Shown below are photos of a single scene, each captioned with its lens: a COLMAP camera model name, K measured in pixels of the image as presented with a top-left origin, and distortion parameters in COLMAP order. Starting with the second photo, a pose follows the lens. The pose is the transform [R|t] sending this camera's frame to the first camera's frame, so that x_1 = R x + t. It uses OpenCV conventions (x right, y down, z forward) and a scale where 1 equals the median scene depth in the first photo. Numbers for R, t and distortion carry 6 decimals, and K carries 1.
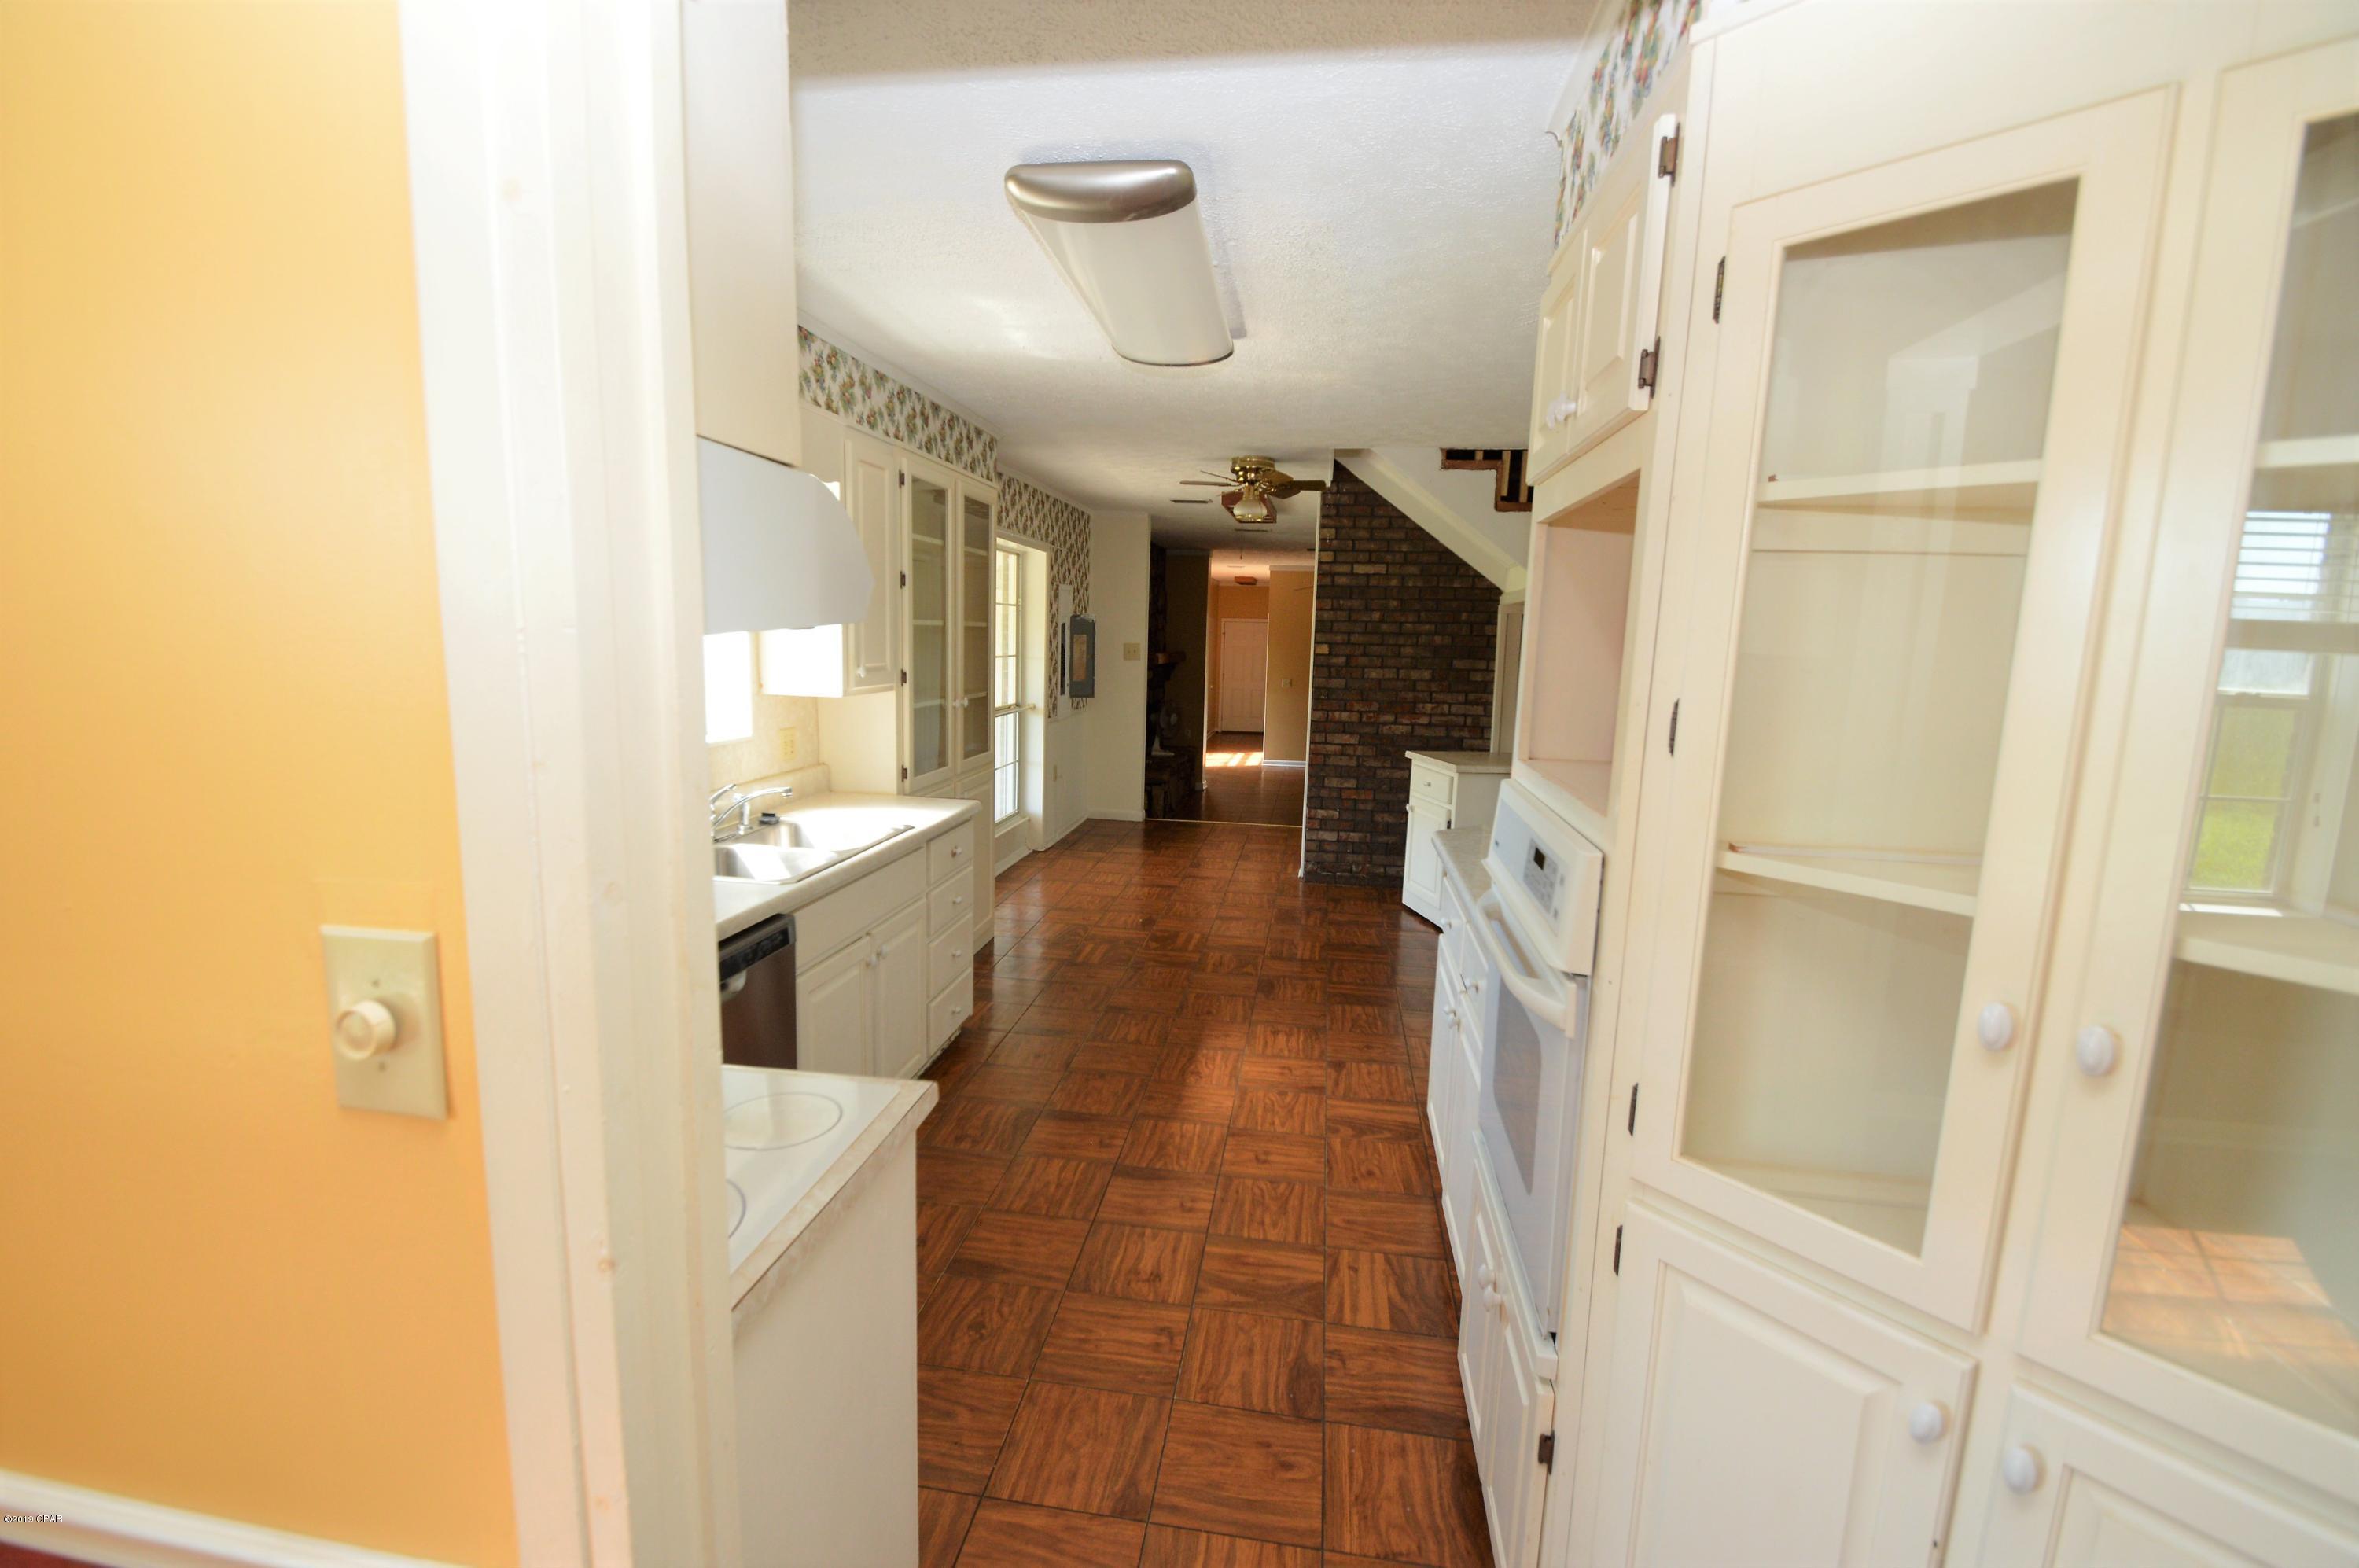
lens RADIAL K [[1048.1, 0, 1163.8], [0, 1048.1, 790.5], [0, 0, 1]] dist [0.020406, -0.023550]
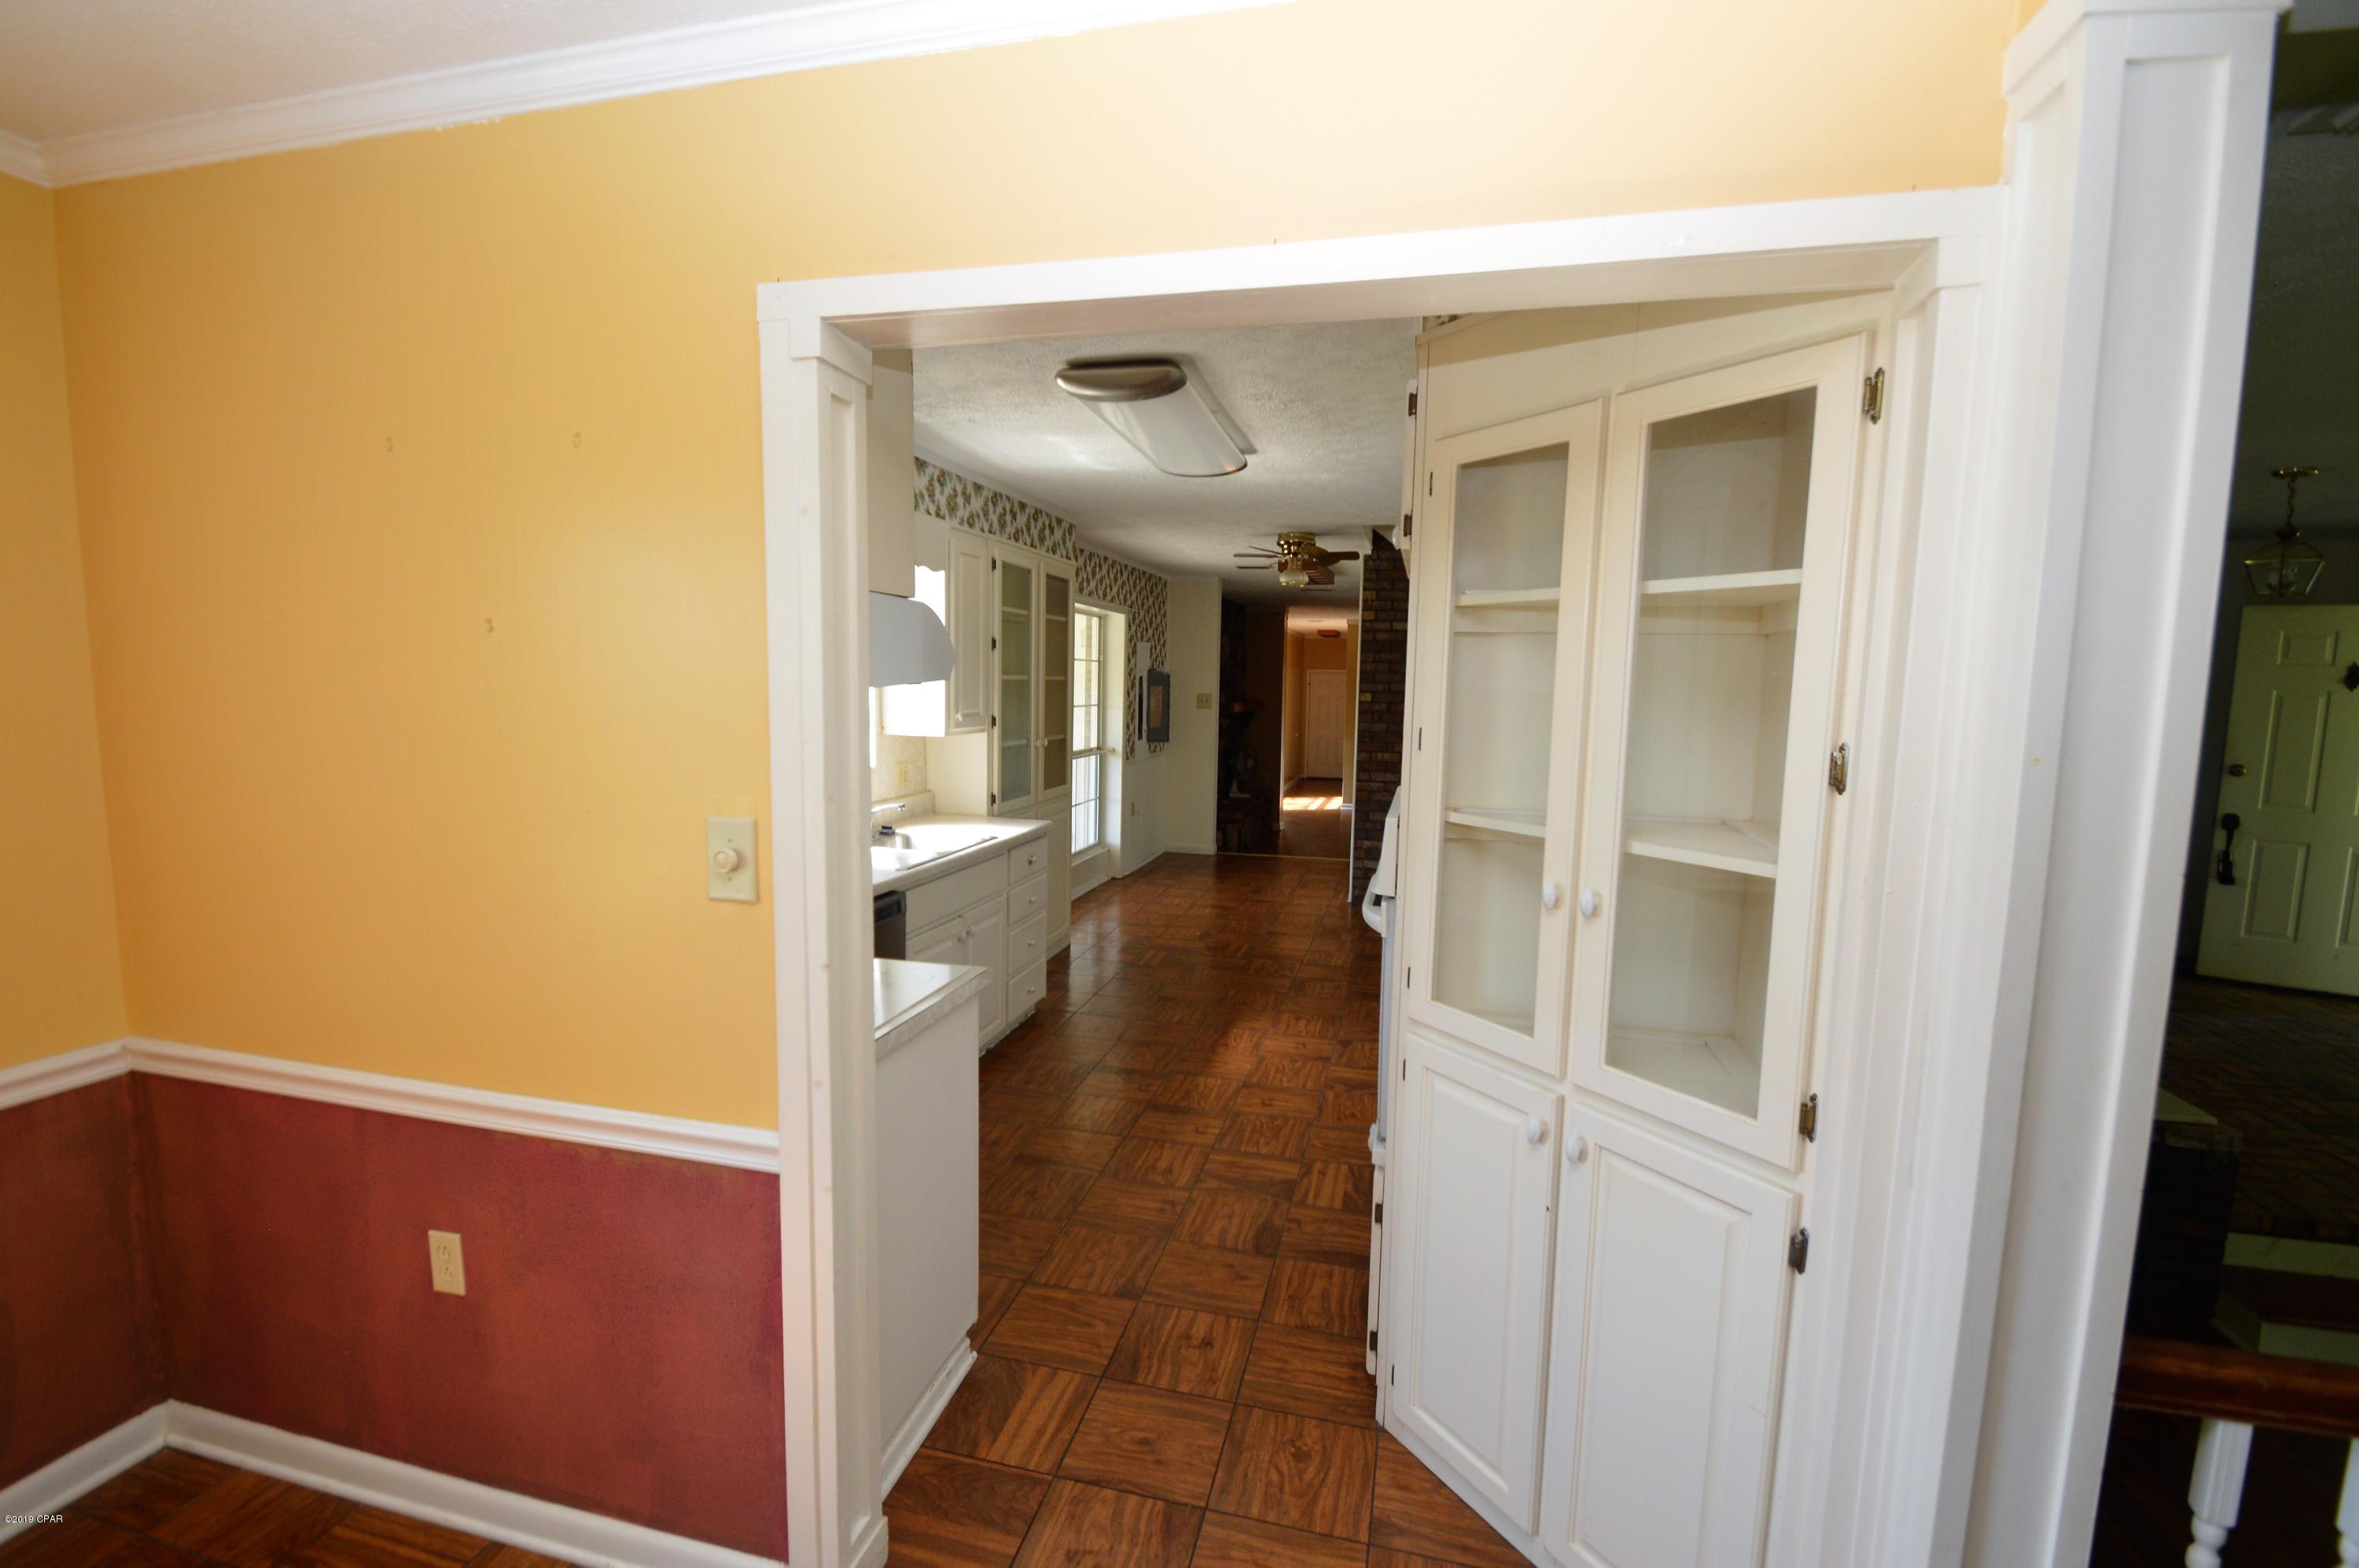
lens RADIAL K [[1048.1, 0, 1163.8], [0, 1048.1, 790.5], [0, 0, 1]] dist [0.020406, -0.023550]
pose [[0.995304, 0.000691, -0.096793, 0.079785], [-0.005339, 0.998844, -0.047768, 0.035100], [0.096649, 0.048061, 0.994158, -0.231115]]
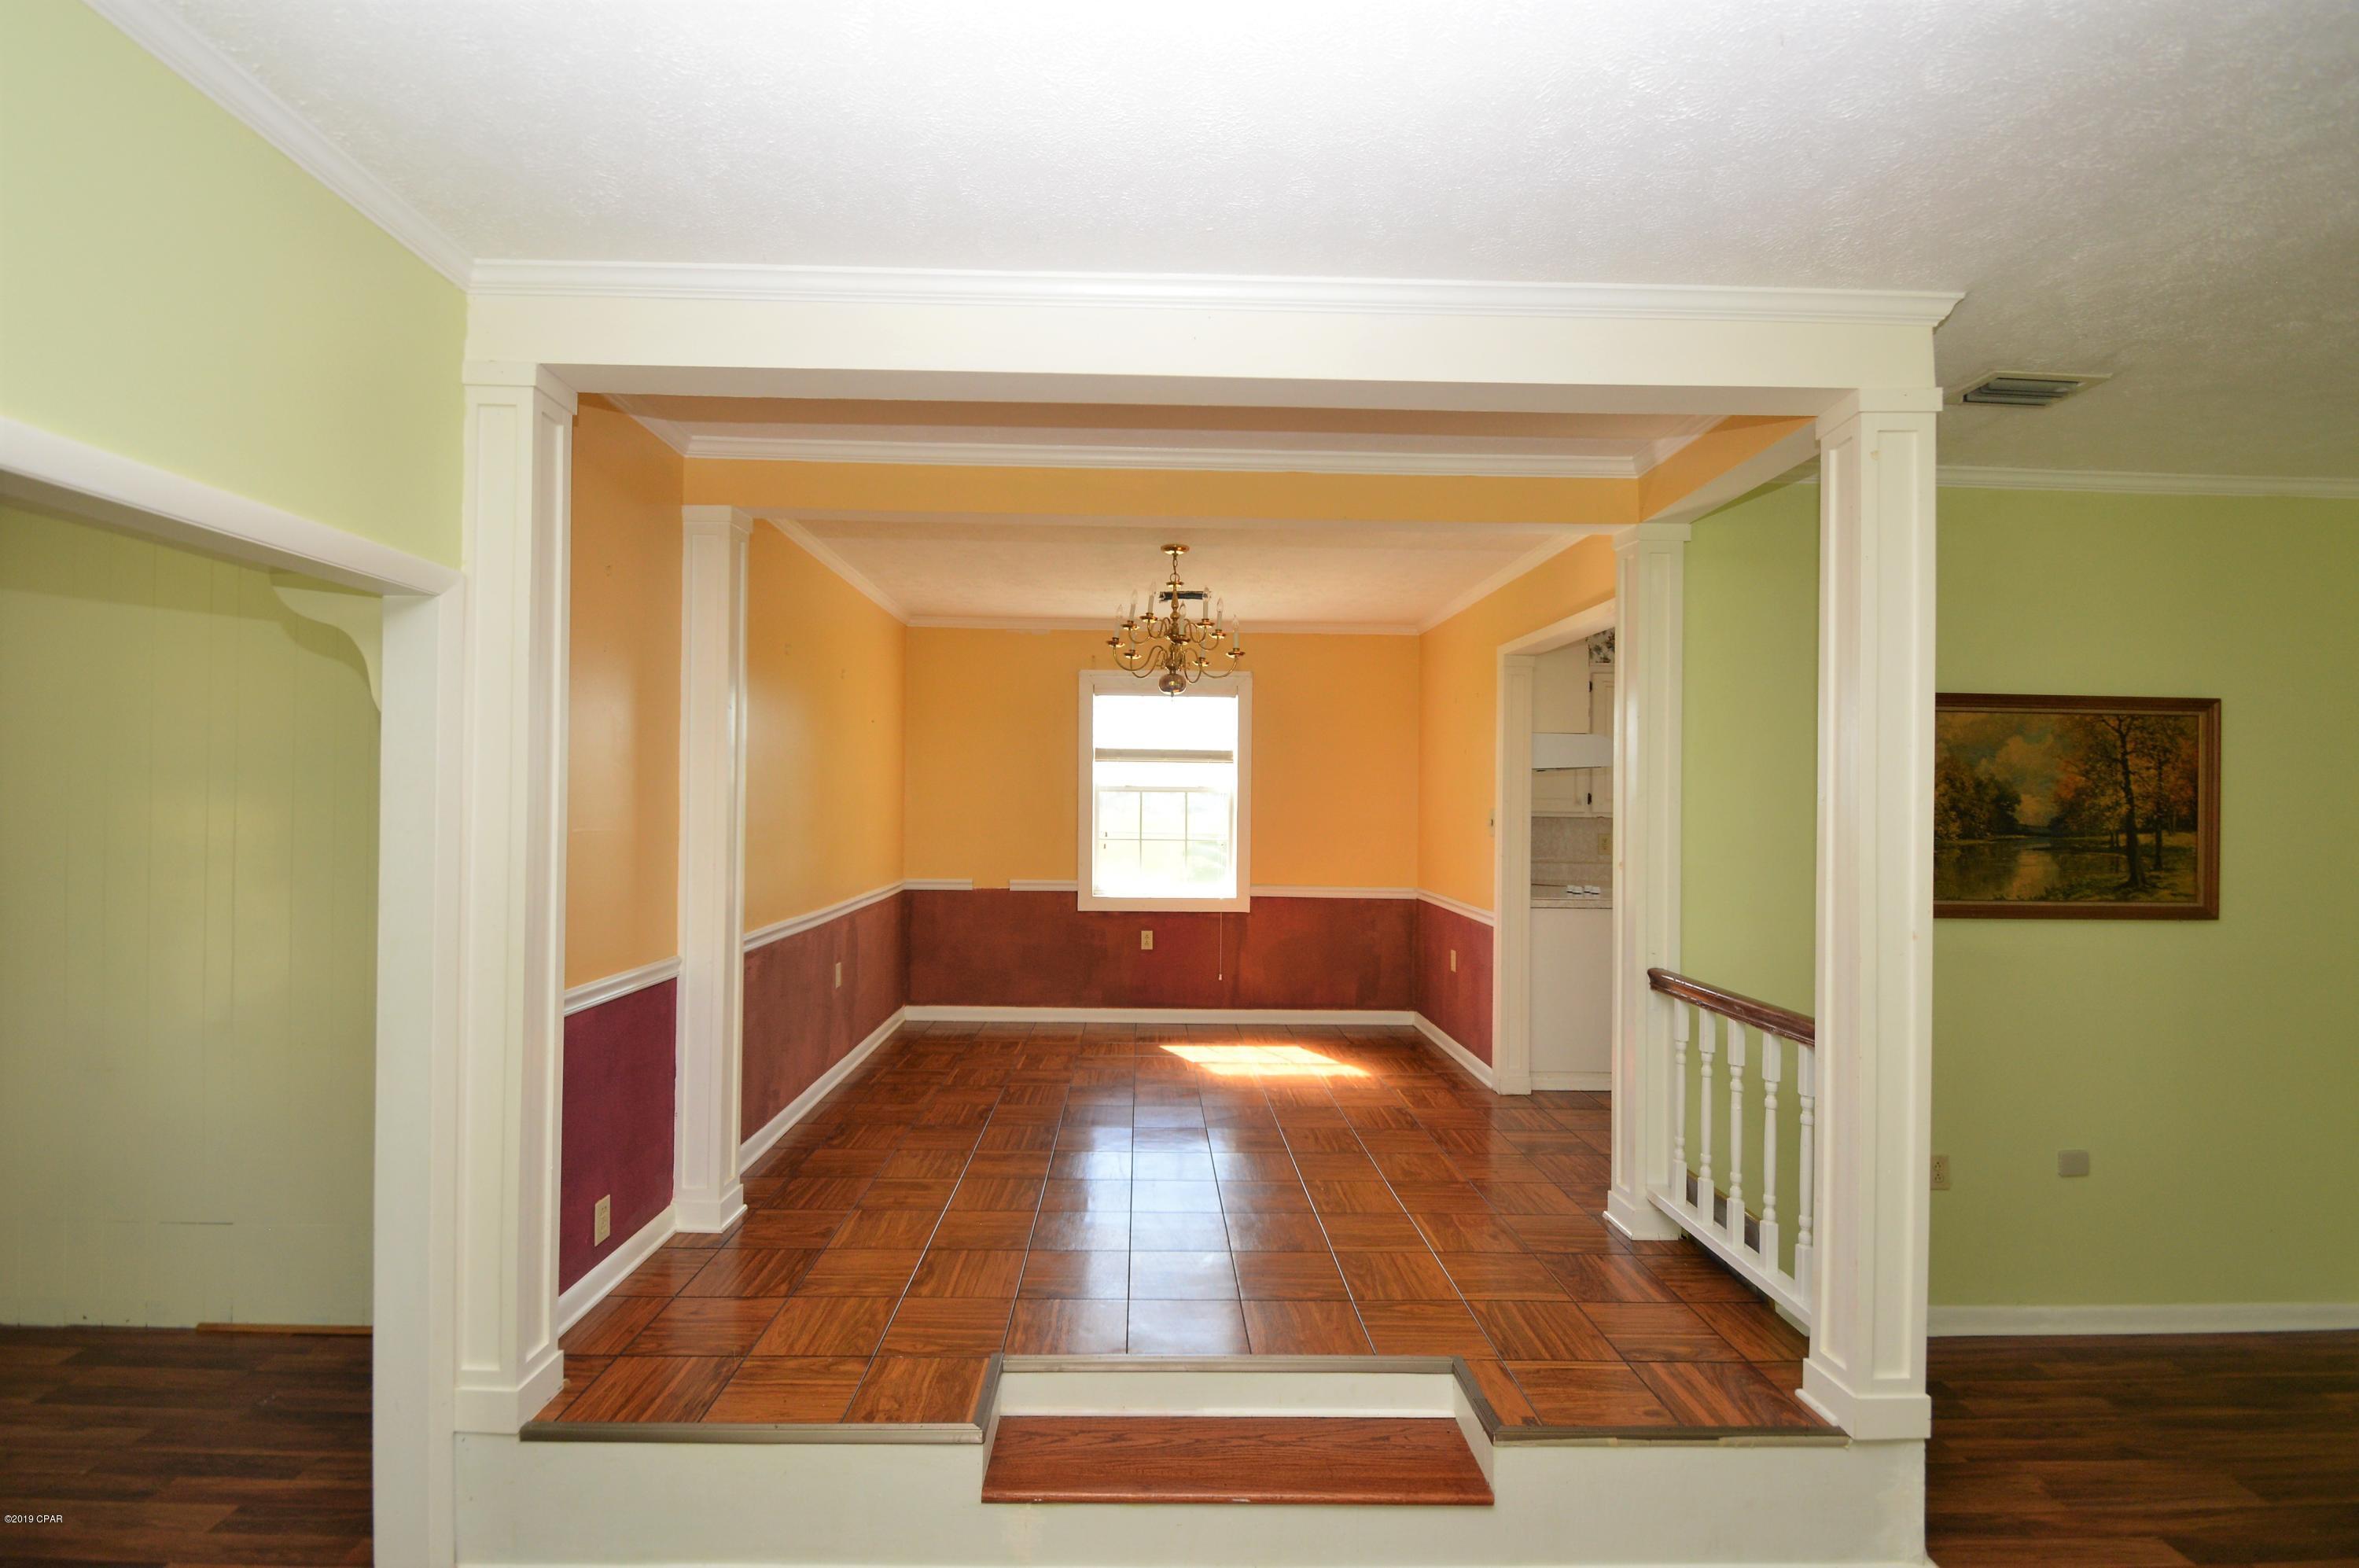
lens RADIAL K [[1048.1, 0, 1163.8], [0, 1048.1, 790.5], [0, 0, 1]] dist [0.020406, -0.023550]
pose [[0.171671, -0.035193, -0.984526, 1.161729], [-0.157705, 0.985492, -0.062727, 0.157631], [0.972450, 0.166033, 0.163630, -0.462677]]
